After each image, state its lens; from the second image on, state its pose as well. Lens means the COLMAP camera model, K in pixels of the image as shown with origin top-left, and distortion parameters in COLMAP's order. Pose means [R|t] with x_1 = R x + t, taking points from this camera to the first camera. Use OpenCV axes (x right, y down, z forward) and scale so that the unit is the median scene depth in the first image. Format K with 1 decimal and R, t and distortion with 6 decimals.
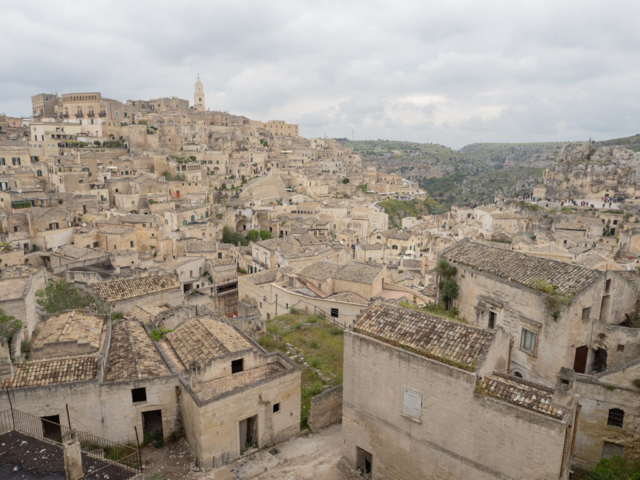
lens RADIAL K [[436.5, 0, 324.6], [0, 436.5, 235.4], [0, 0, 1]] dist [-0.009099, -0.003151]
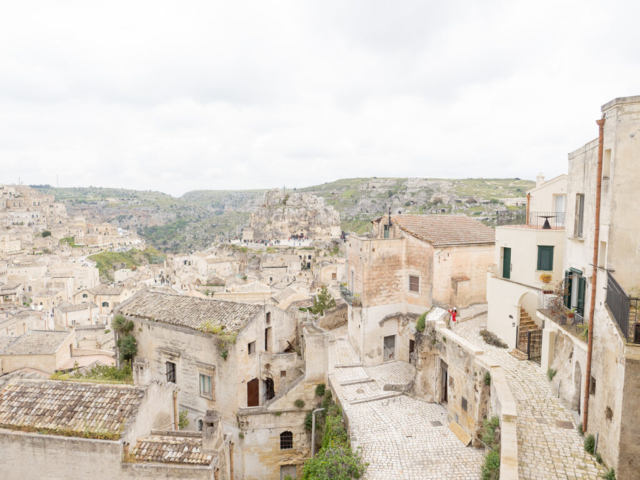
lens RADIAL K [[436.5, 0, 325.0], [0, 436.5, 240.0], [0, 0, 1]] dist [-0.009099, -0.003151]
pose [[0.847992, -0.059561, 0.526652, 0.172906], [0.109723, 0.991867, -0.064498, 0.006471], [-0.518528, 0.112480, 0.847630, -0.017782]]
